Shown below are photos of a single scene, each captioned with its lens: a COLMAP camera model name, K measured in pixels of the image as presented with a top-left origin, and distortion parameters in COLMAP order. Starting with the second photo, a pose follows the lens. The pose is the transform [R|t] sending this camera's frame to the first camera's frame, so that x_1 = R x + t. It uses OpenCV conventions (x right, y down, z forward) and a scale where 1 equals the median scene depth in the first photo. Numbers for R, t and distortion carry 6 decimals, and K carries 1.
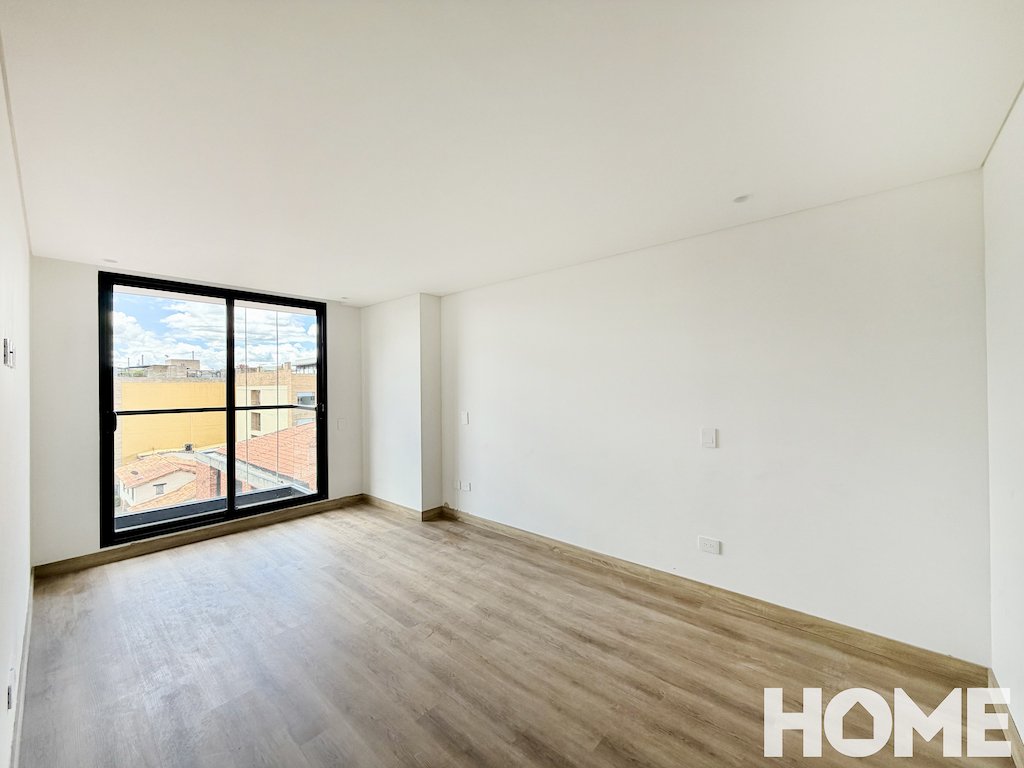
lens RADIAL K [[408.3, 0, 505.0], [0, 408.3, 398.4], [0, 0, 1]] dist [-0.000069, 0.000081]
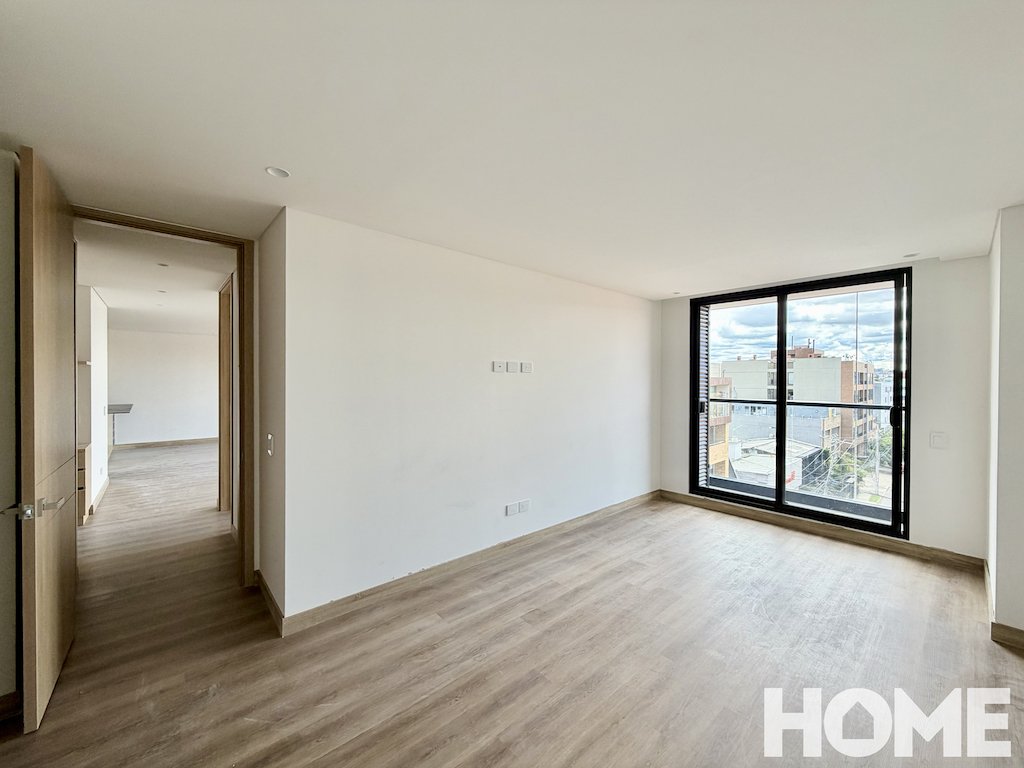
lens RADIAL K [[408.3, 0, 517.0], [0, 408.3, 375.6], [0, 0, 1]] dist [-0.000069, 0.000081]
pose [[-0.111266, -0.000180, -0.993791, 0.453521], [-0.034902, 0.999384, 0.003727, -0.024839], [0.993178, 0.035100, -0.111204, 0.504048]]
